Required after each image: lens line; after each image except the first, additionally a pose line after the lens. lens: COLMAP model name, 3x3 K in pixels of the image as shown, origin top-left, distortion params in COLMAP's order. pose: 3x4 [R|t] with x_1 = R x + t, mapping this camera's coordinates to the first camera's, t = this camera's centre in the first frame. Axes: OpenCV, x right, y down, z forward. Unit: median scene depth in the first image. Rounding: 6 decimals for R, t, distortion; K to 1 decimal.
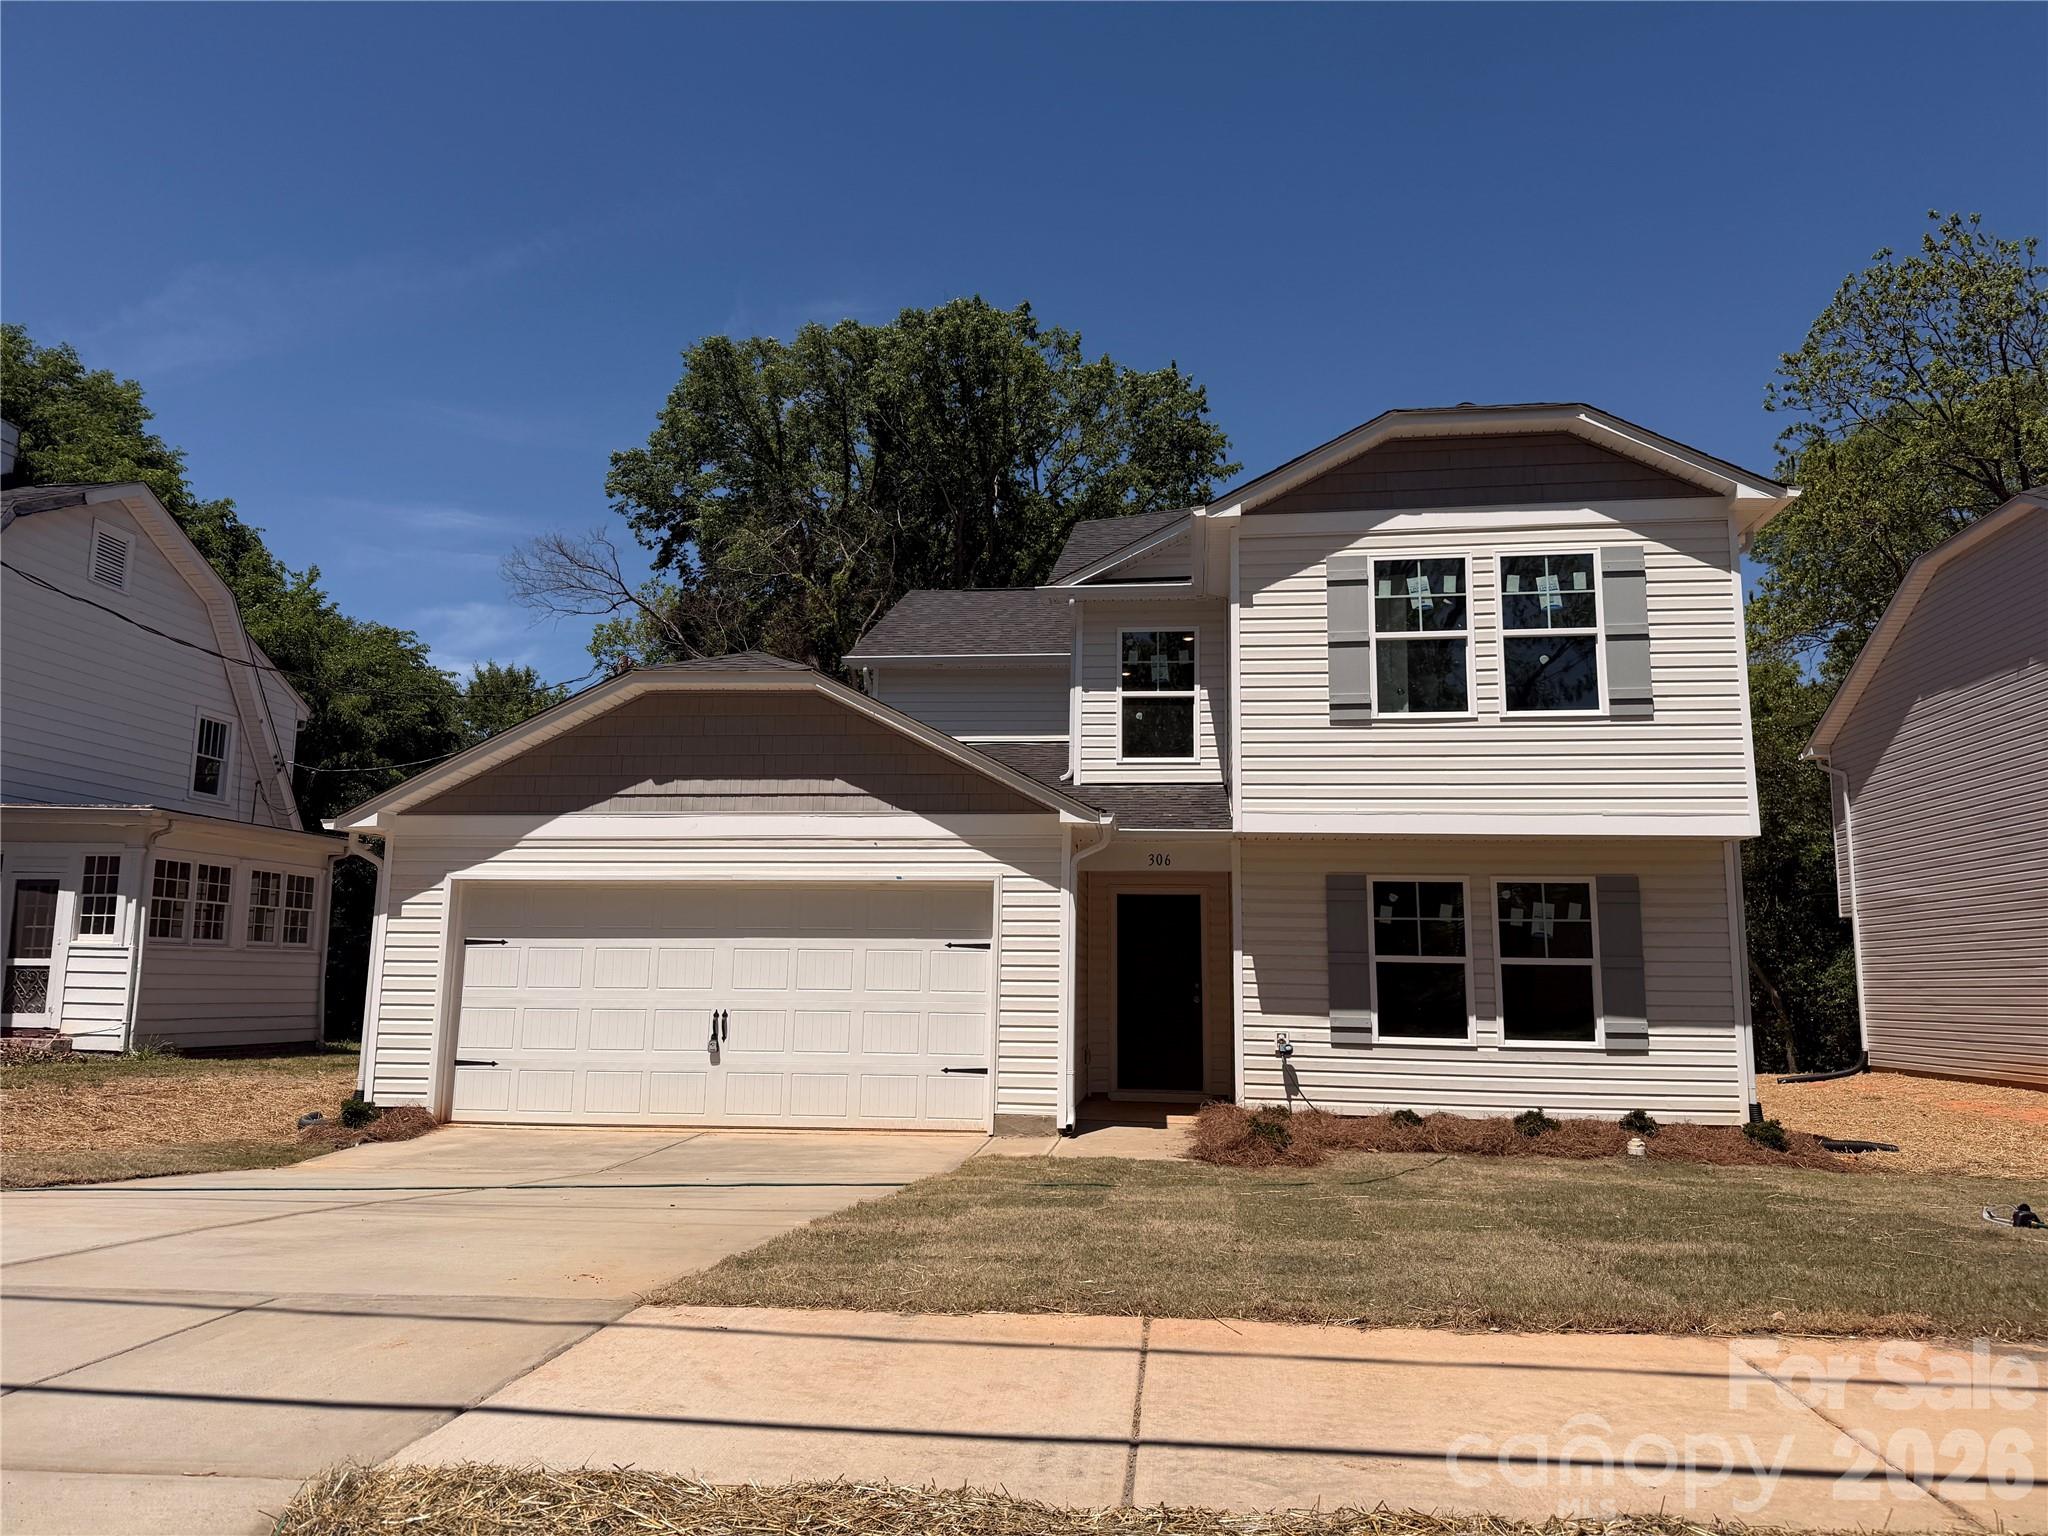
lens RADIAL K [[1440.6, 0, 1016.3], [0, 1440.6, 771.6], [0, 0, 1]] dist [0.199147, -0.386810]
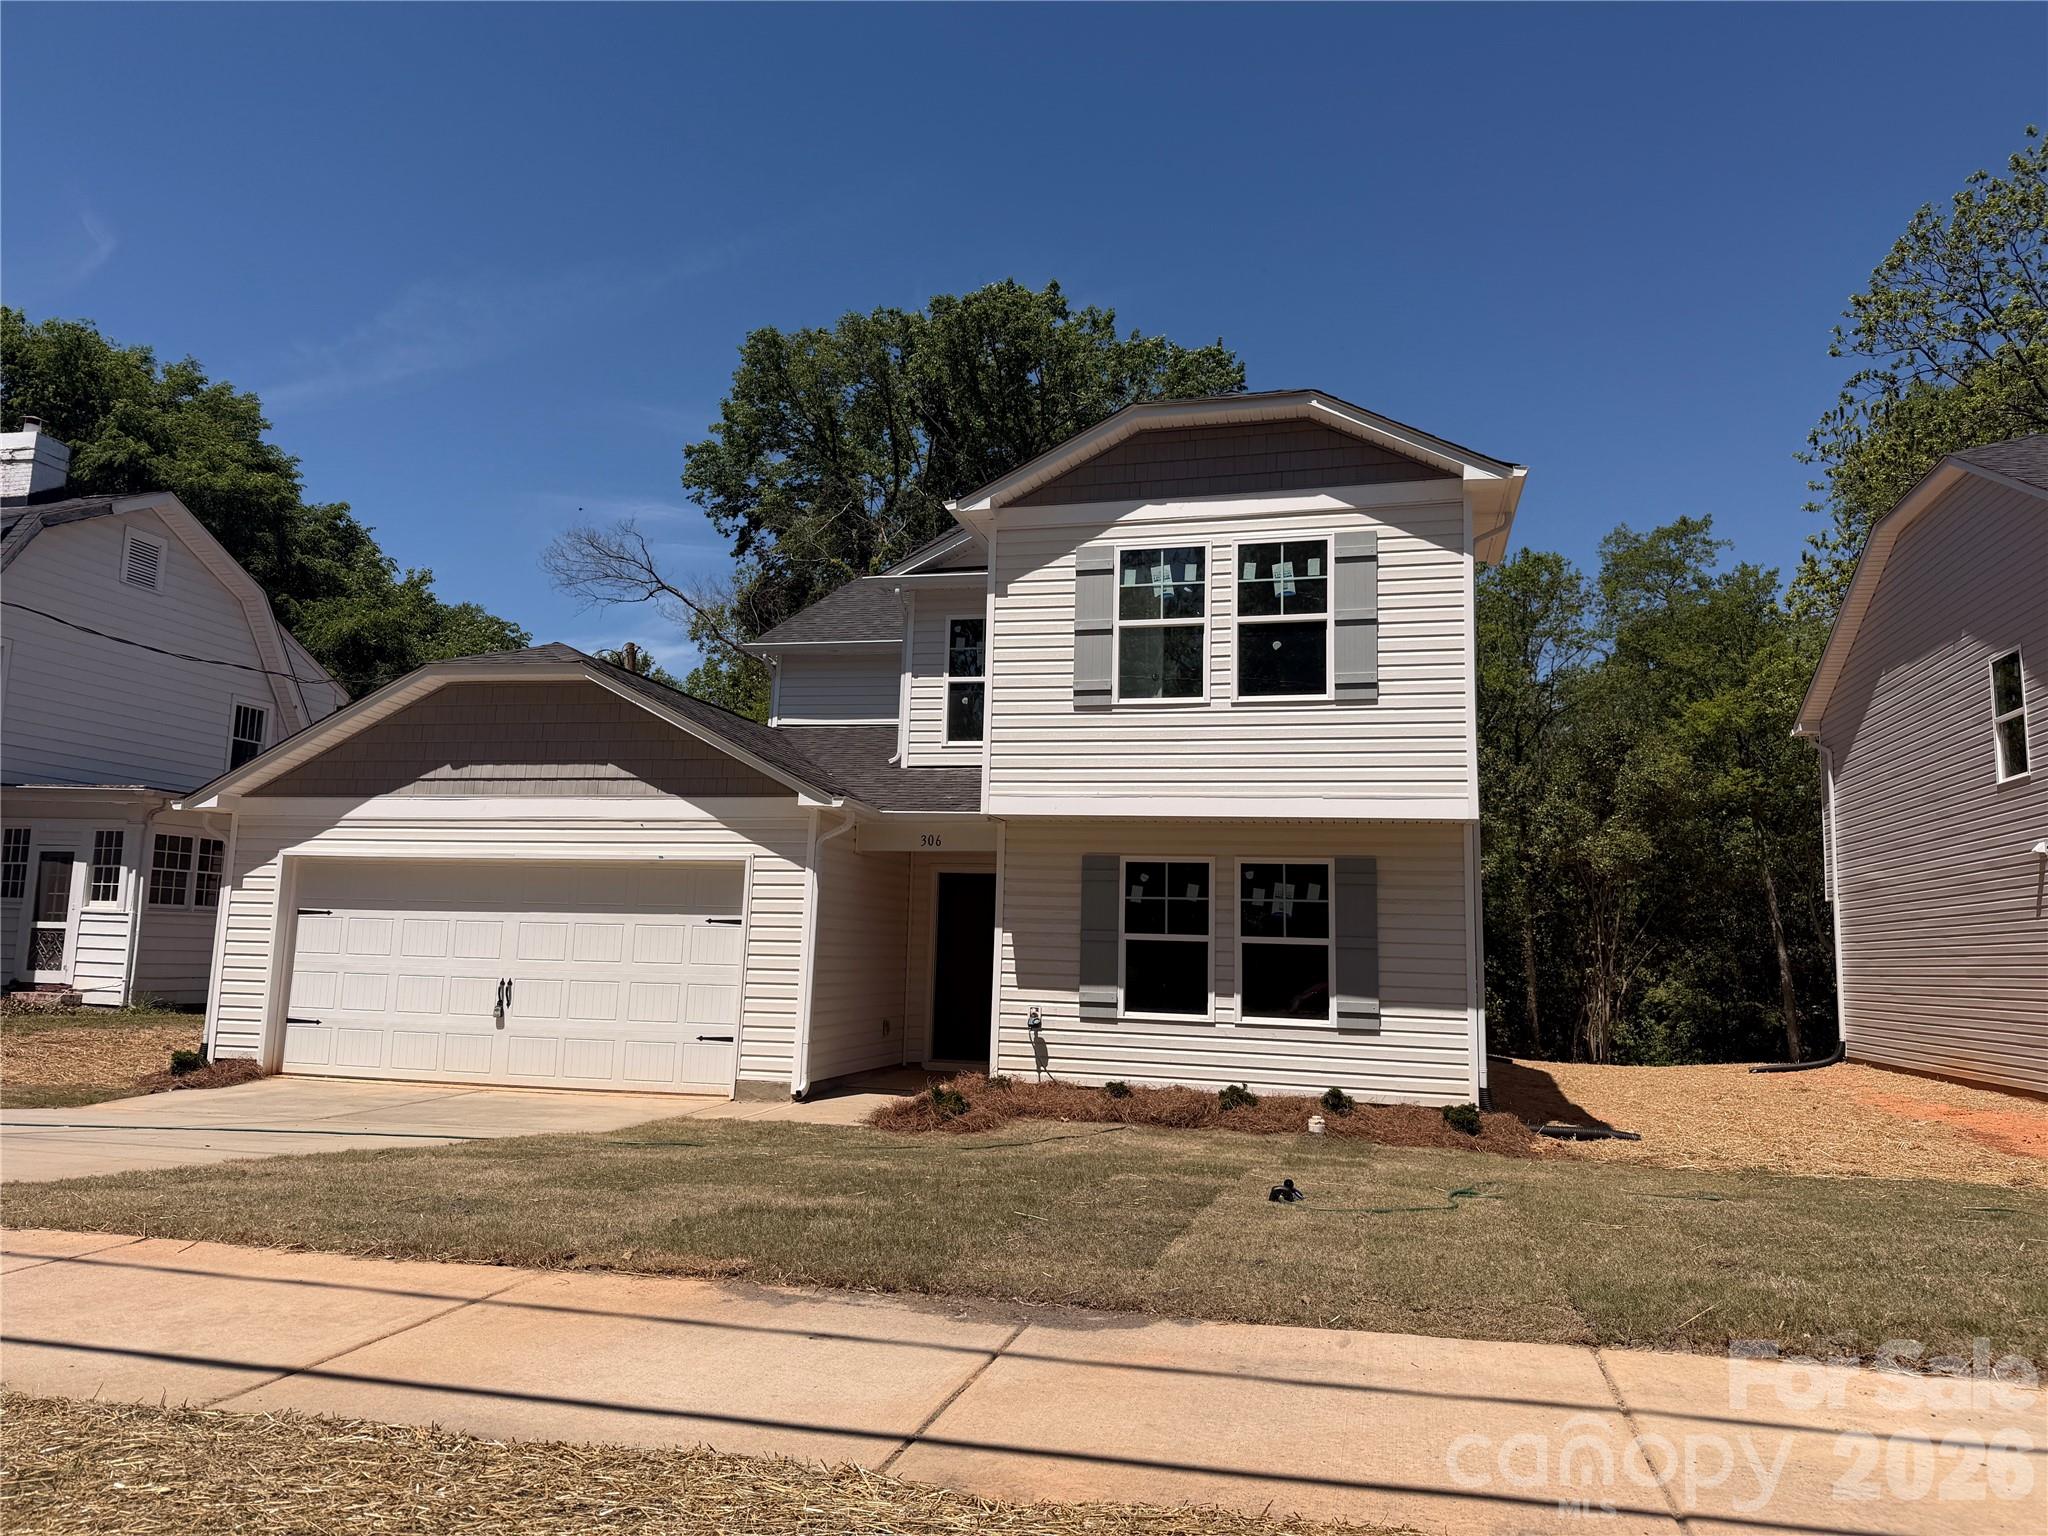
lens RADIAL K [[1440.6, 0, 1016.3], [0, 1440.6, 771.6], [0, 0, 1]] dist [0.199147, -0.386810]
pose [[0.991013, -0.001437, -0.133760, 0.310783], [0.003821, 0.999838, 0.017570, -0.006944], [0.133713, -0.017924, 0.990858, -0.023164]]
